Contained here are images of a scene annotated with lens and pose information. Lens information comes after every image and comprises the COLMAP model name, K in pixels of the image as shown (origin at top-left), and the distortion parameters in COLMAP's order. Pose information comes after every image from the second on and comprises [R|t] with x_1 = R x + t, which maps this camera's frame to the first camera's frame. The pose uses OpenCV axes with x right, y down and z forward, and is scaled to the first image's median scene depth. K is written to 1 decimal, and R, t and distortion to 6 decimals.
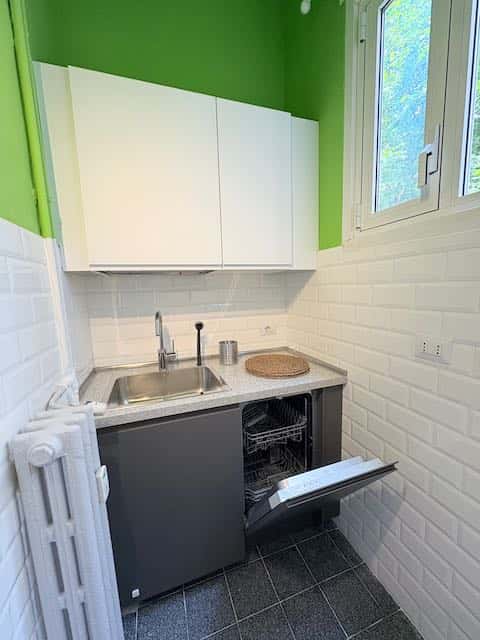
lens RADIAL K [[253.0, 0, 239.8], [0, 253.0, 320.5], [0, 0, 1]] dist [-0.001948, -0.000117]
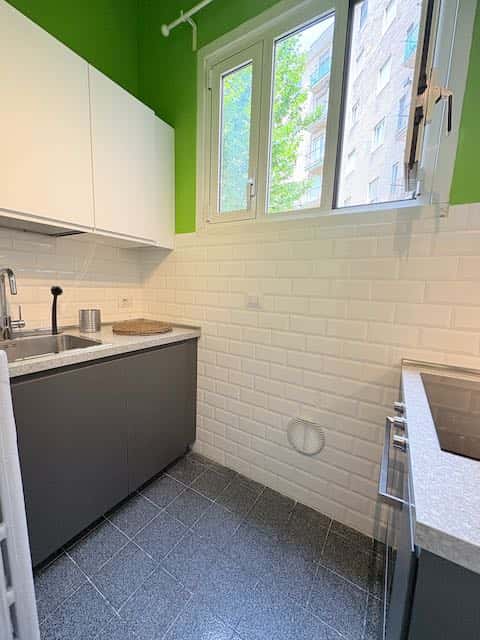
lens RADIAL K [[253.0, 0, 240.0], [0, 253.0, 321.1], [0, 0, 1]] dist [-0.001948, -0.000117]
pose [[0.769408, -0.029069, 0.638096, -0.275288], [0.021254, 0.999576, 0.019909, 0.147369], [-0.638404, -0.001756, 0.769699, -0.171714]]
